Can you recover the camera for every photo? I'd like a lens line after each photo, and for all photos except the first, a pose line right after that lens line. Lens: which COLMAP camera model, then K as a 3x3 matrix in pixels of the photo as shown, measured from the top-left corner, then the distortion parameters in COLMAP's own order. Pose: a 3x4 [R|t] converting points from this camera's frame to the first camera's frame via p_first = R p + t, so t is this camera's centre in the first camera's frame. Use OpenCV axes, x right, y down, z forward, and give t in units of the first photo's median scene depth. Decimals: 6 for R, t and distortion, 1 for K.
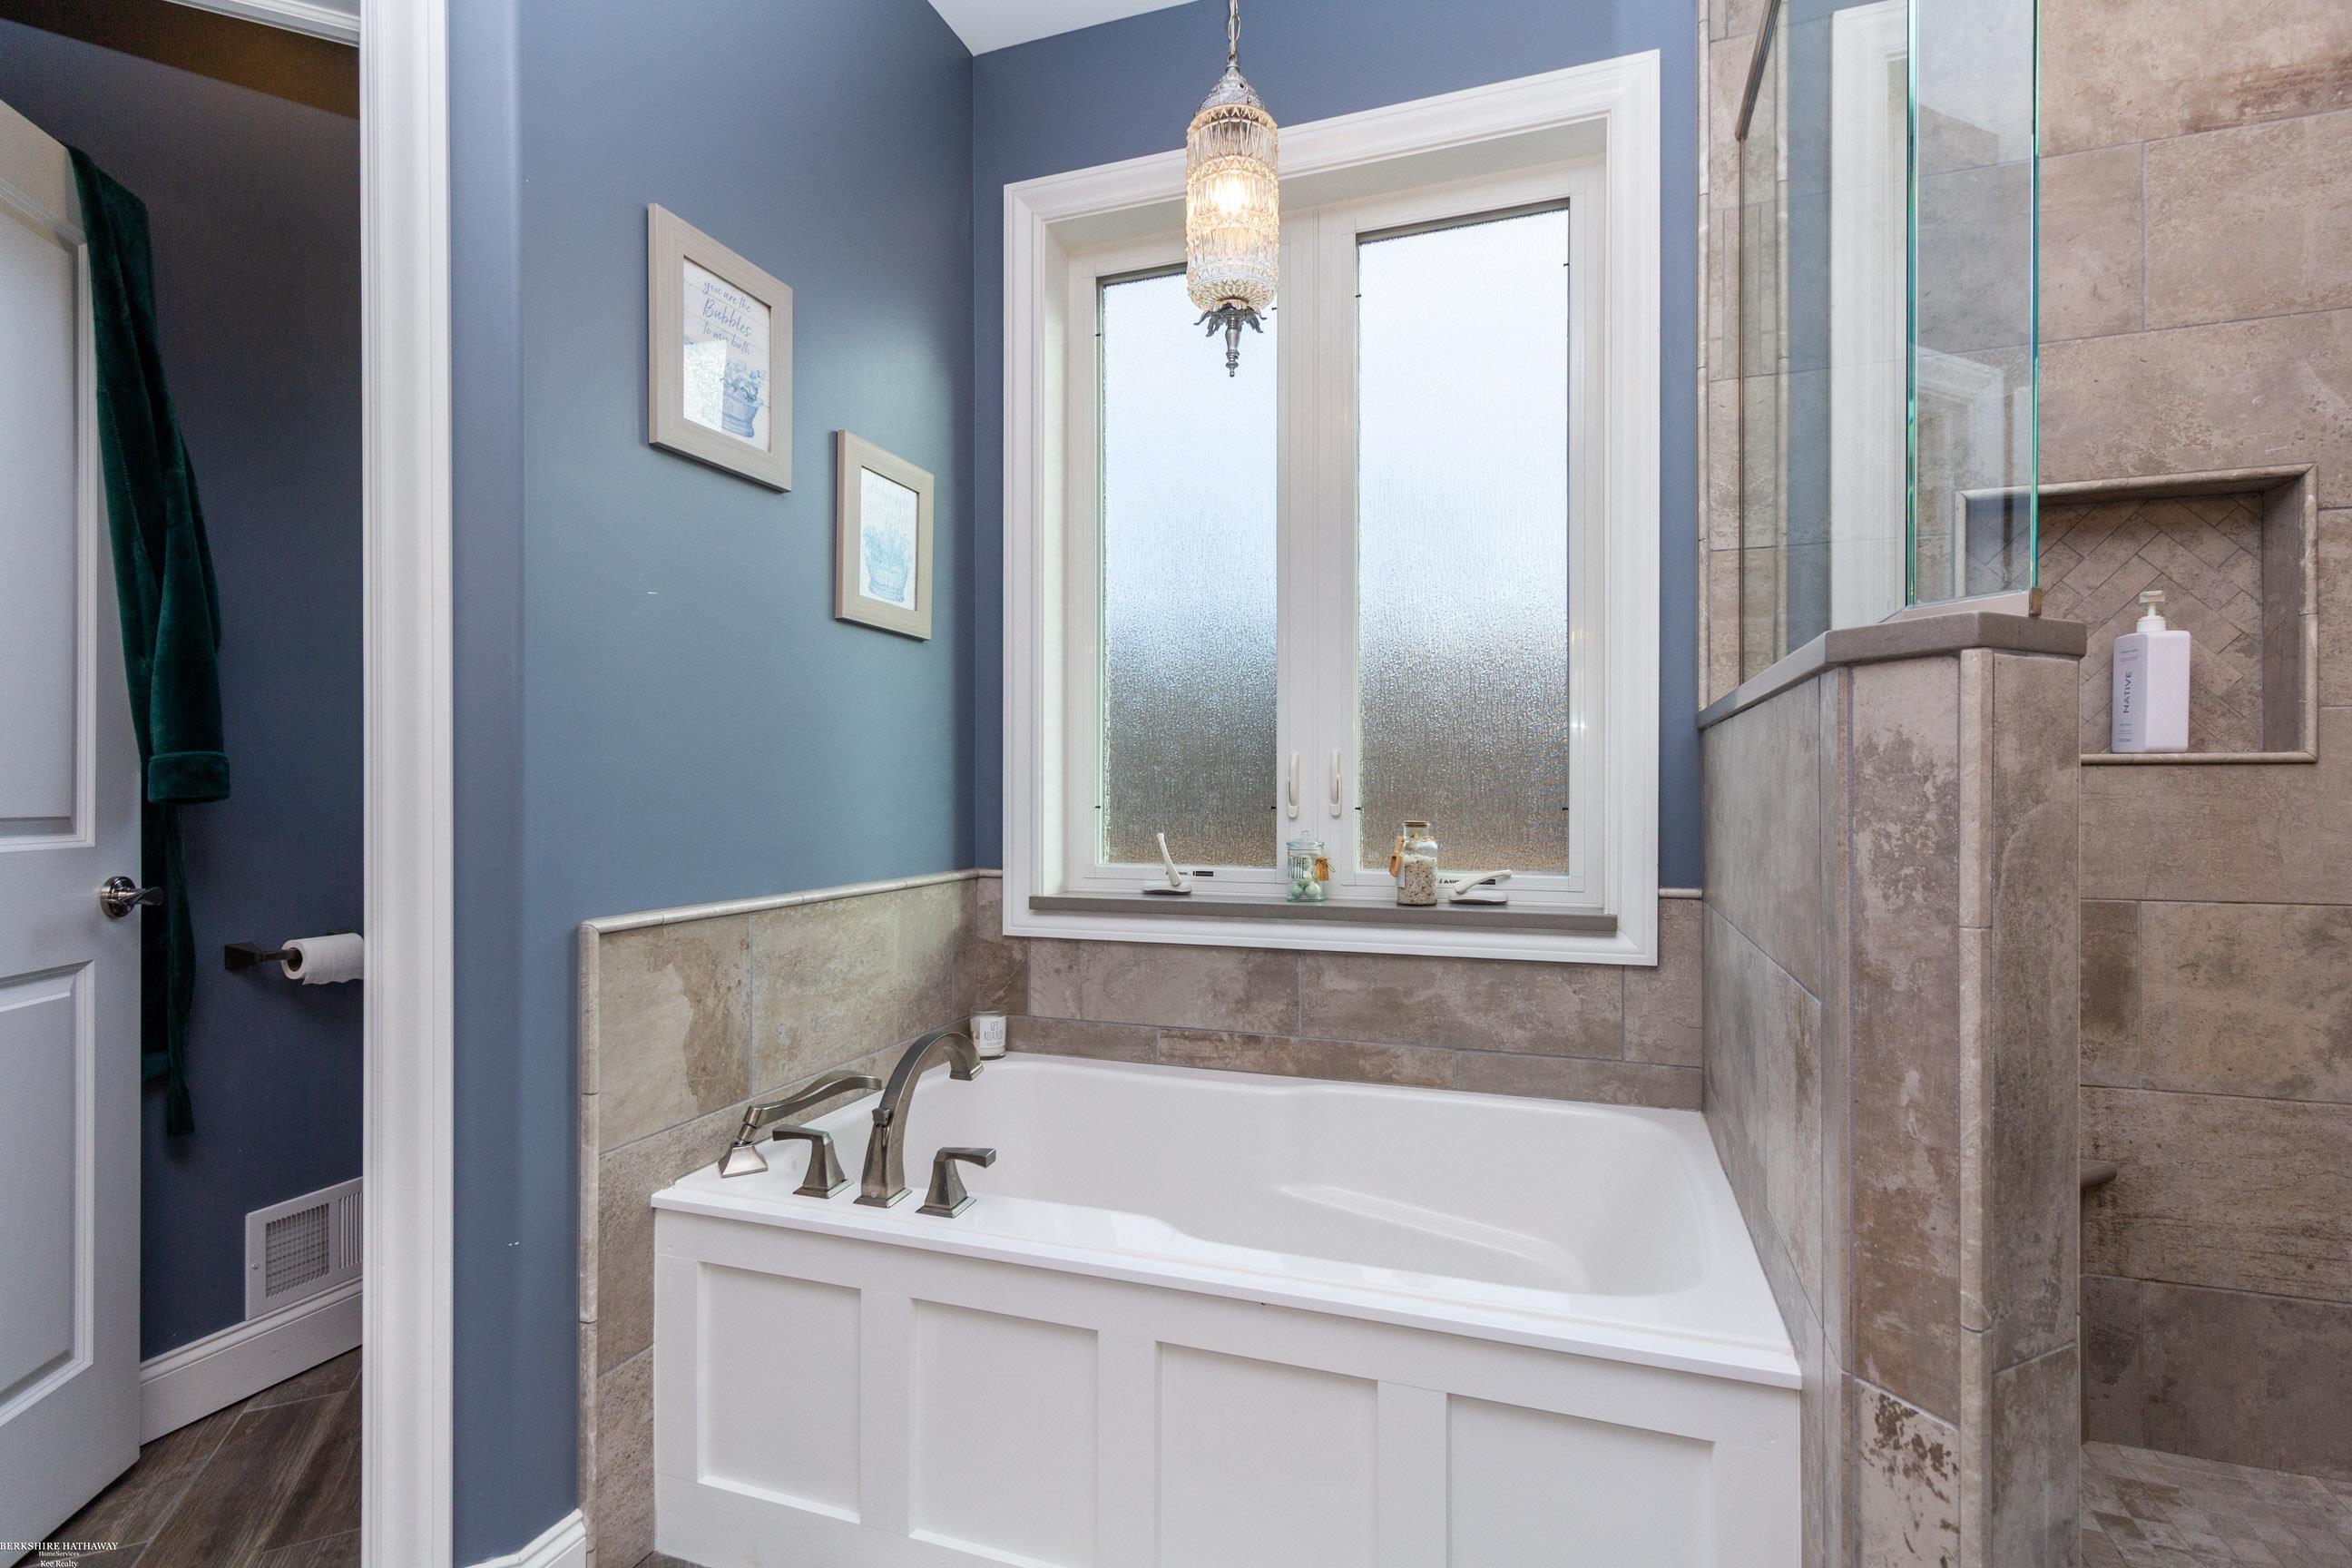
lens RADIAL K [[1100.6, 0, 1180.3], [0, 1100.6, 789.0], [0, 0, 1]] dist [0.001318, 0.000493]
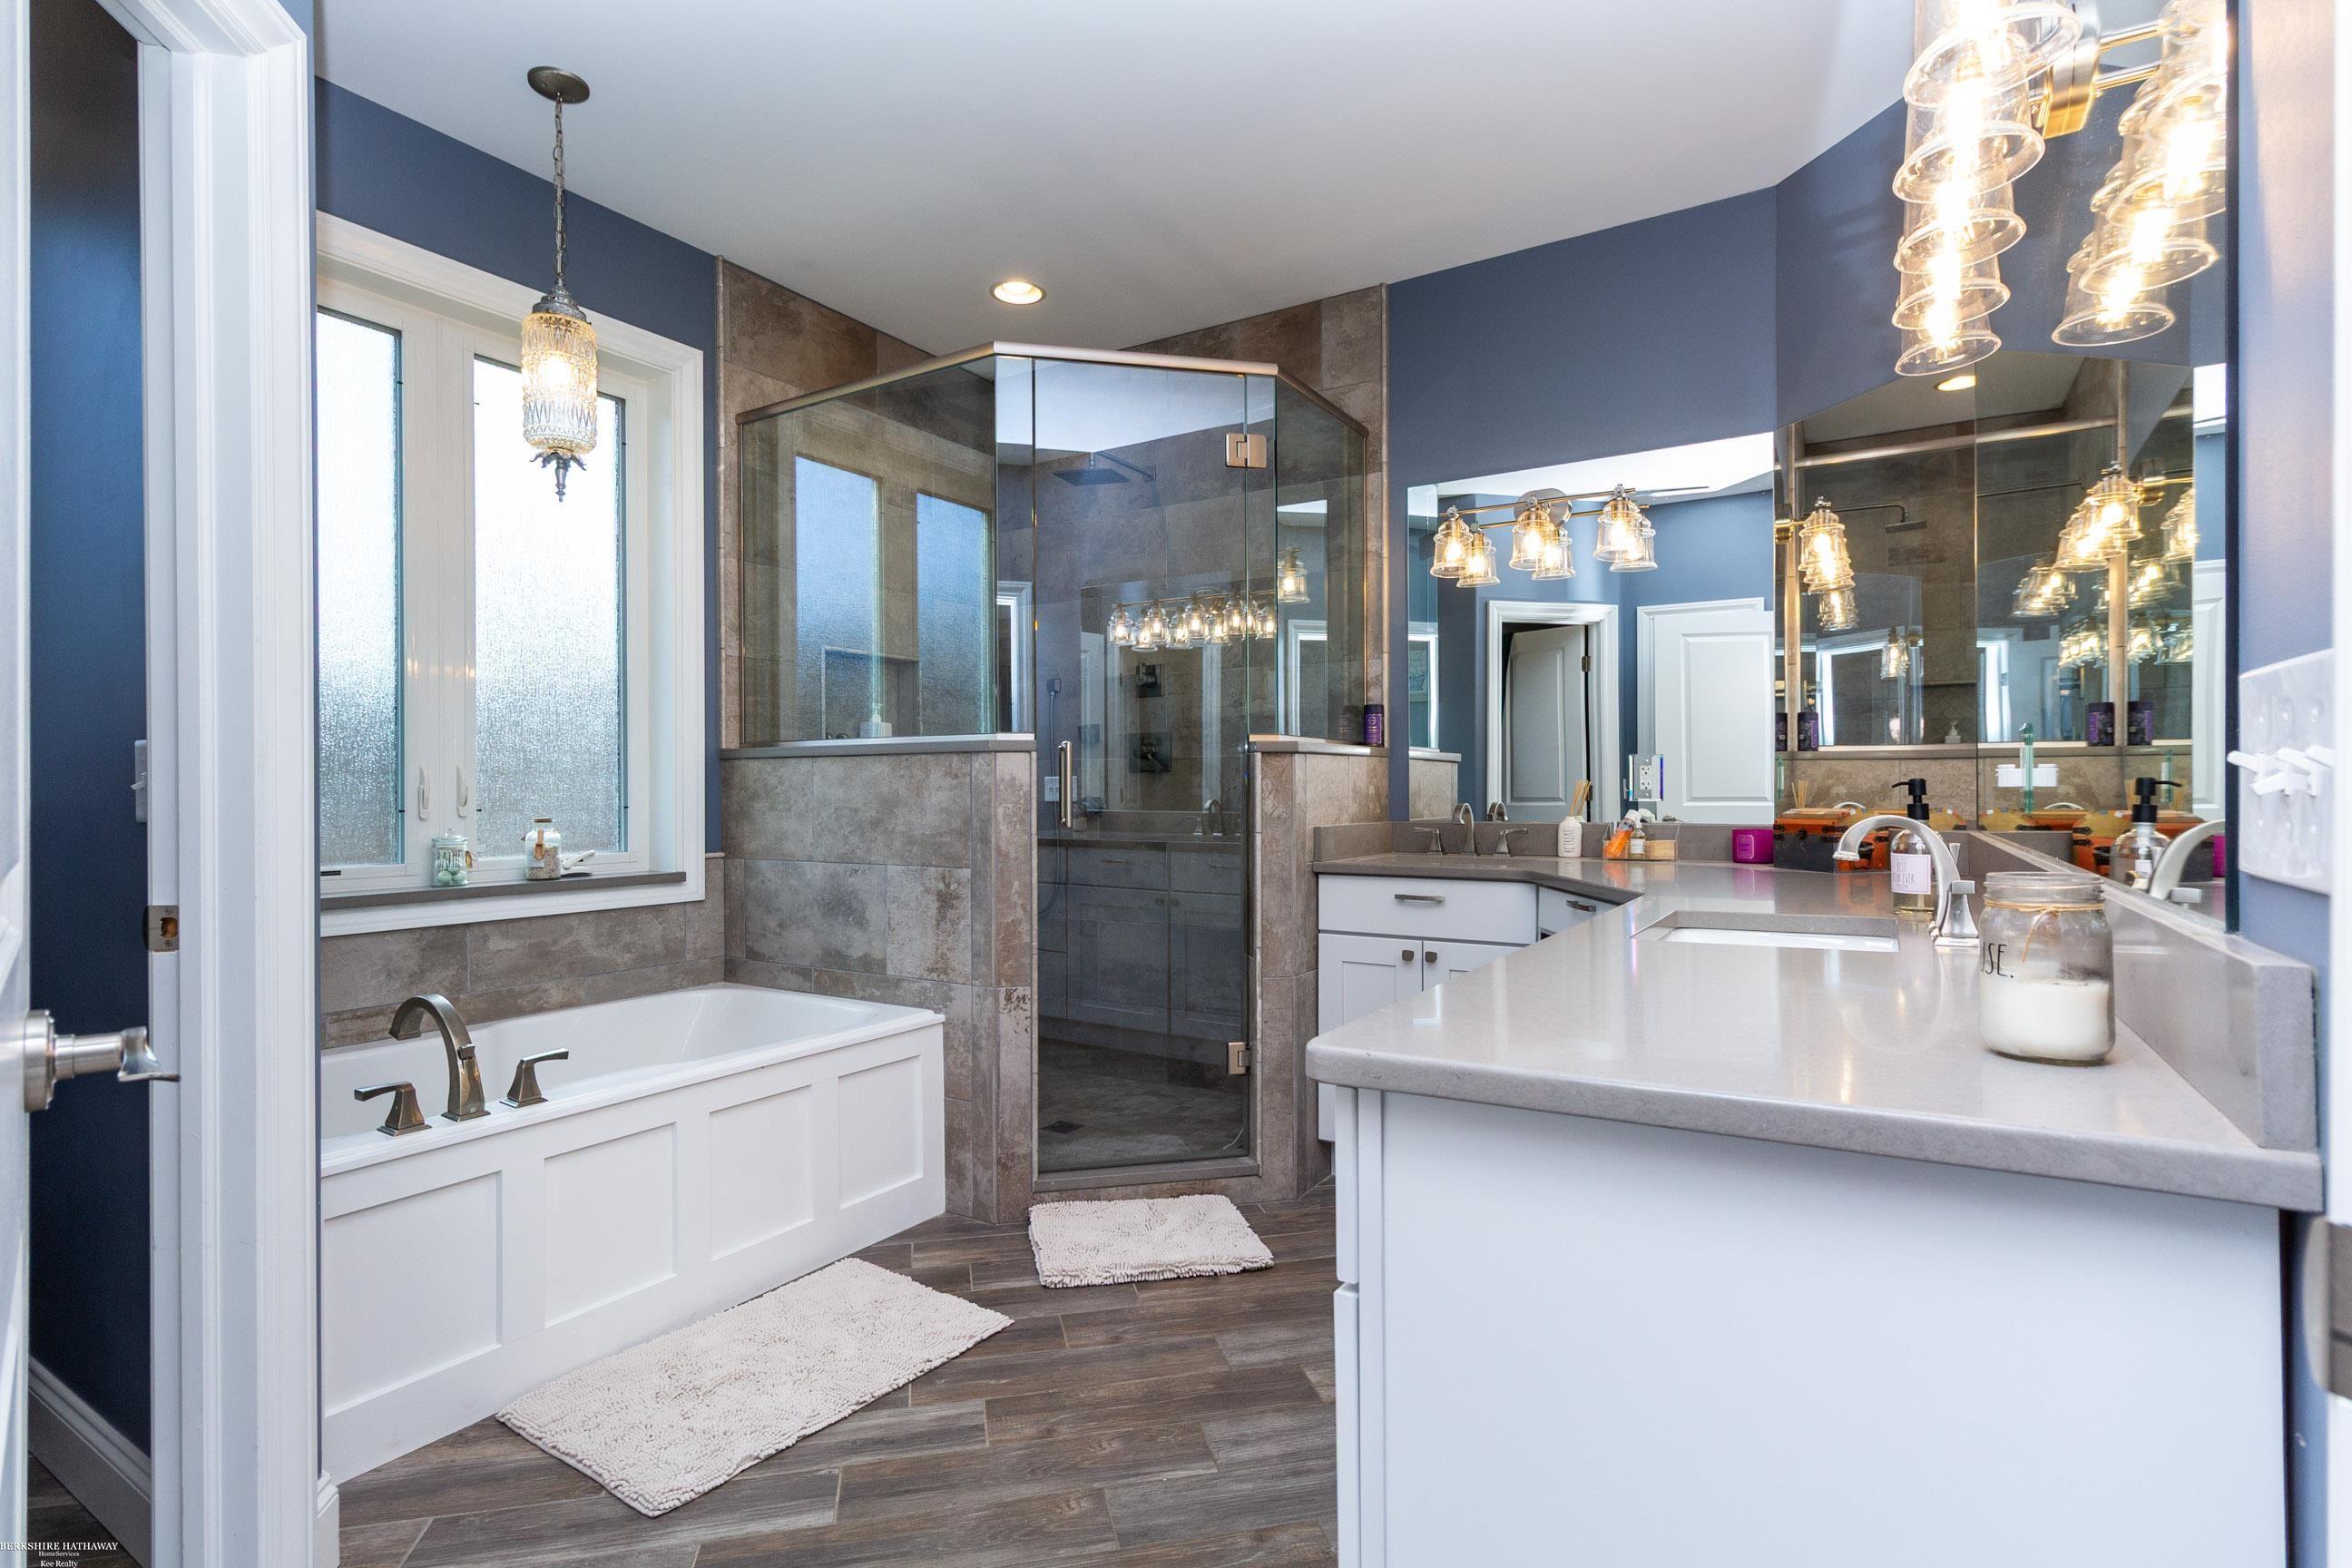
lens RADIAL K [[1100.6, 0, 1188.4], [0, 1100.6, 787.8], [0, 0, 1]] dist [0.001318, 0.000493]
pose [[0.221881, -0.000149, 0.975074, -0.986837], [0.003021, 0.999995, -0.000534, -0.004910], [-0.975069, 0.003064, 0.221881, -0.079984]]
